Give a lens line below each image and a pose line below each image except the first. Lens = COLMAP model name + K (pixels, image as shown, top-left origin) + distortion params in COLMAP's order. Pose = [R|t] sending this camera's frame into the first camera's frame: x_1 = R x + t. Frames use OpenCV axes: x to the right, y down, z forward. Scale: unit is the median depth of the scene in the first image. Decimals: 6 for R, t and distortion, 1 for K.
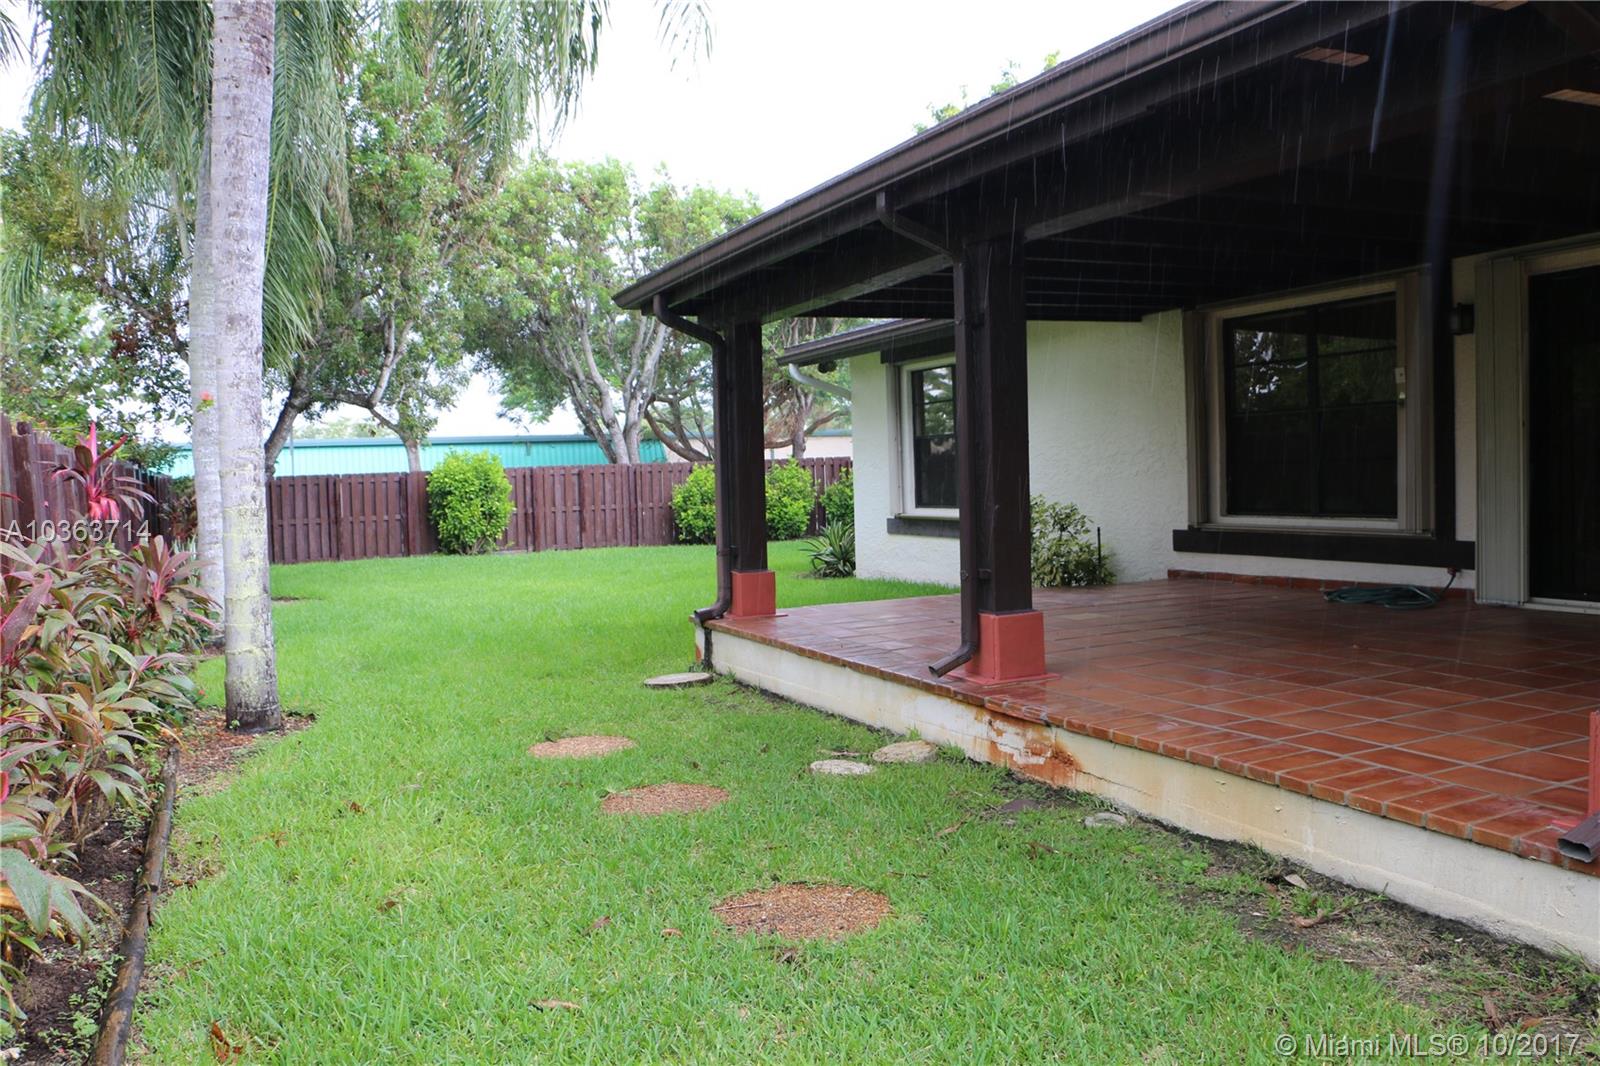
lens RADIAL K [[1300.4, 0, 789.3], [0, 1300.4, 536.2], [0, 0, 1]] dist [-0.181402, 0.129225]
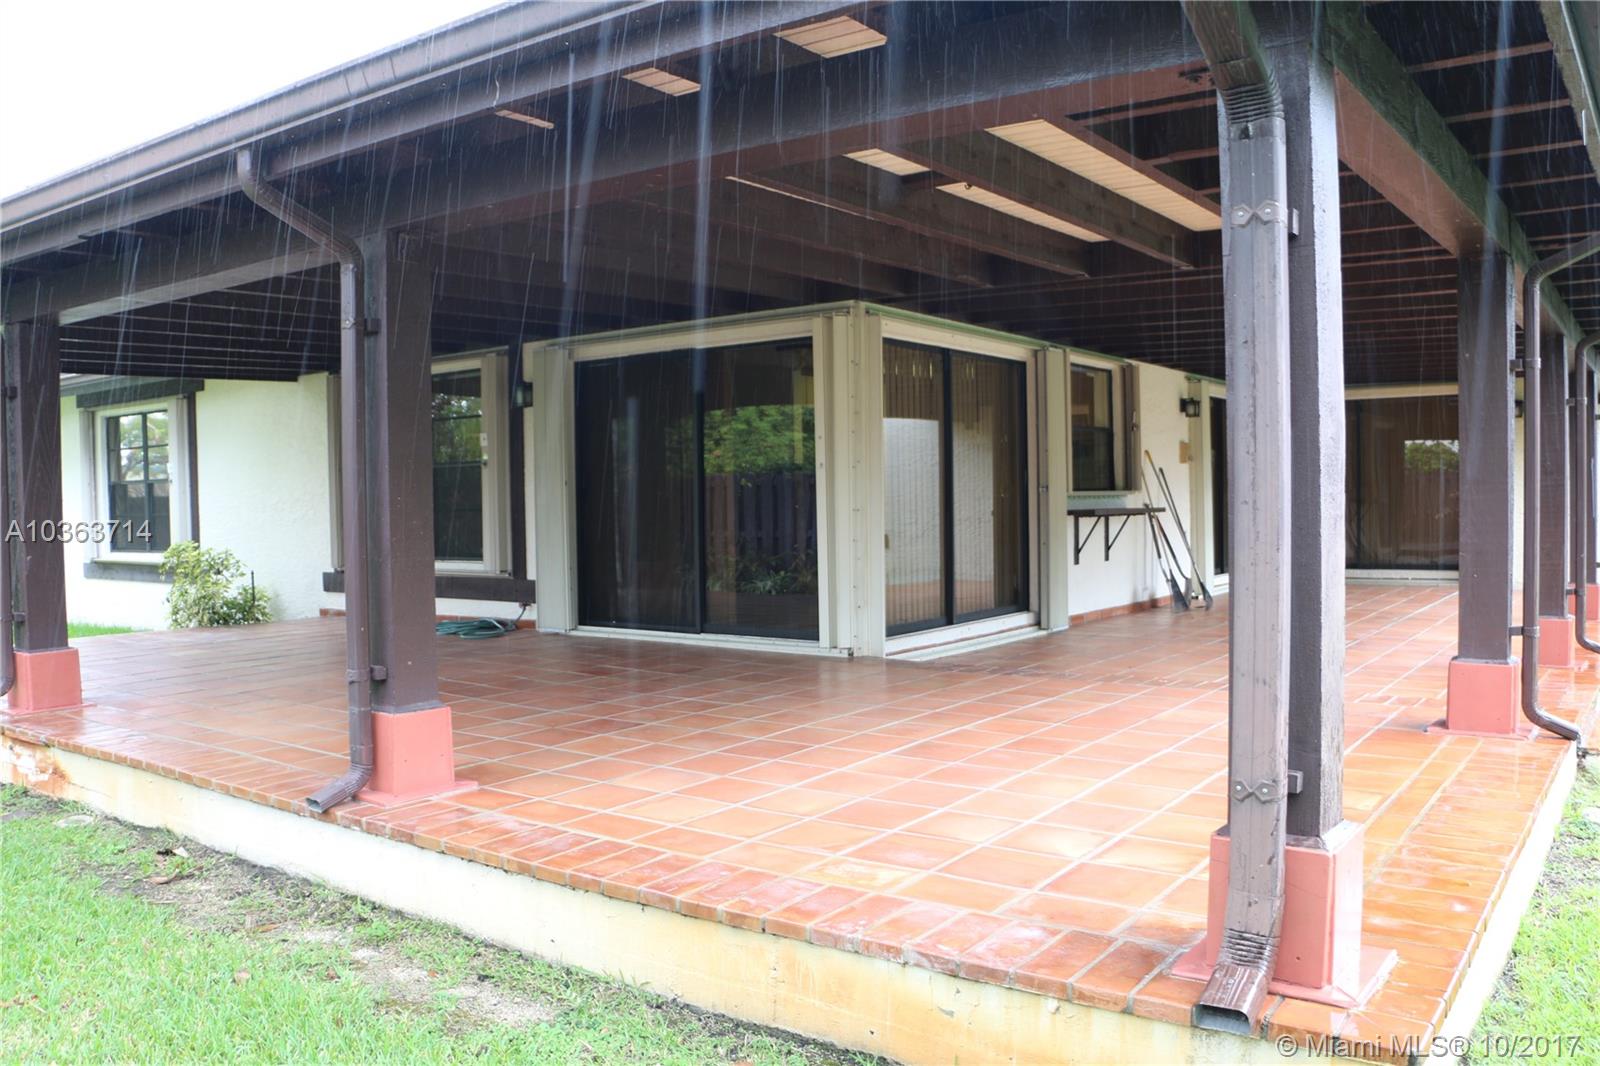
lens RADIAL K [[1300.4, 0, 808.6], [0, 1300.4, 534.7], [0, 0, 1]] dist [-0.181402, 0.129225]
pose [[0.864457, 0.000348, 0.502706, 0.167364], [0.015146, 0.999528, -0.026737, -0.002721], [-0.502478, 0.030727, 0.864044, -0.224109]]
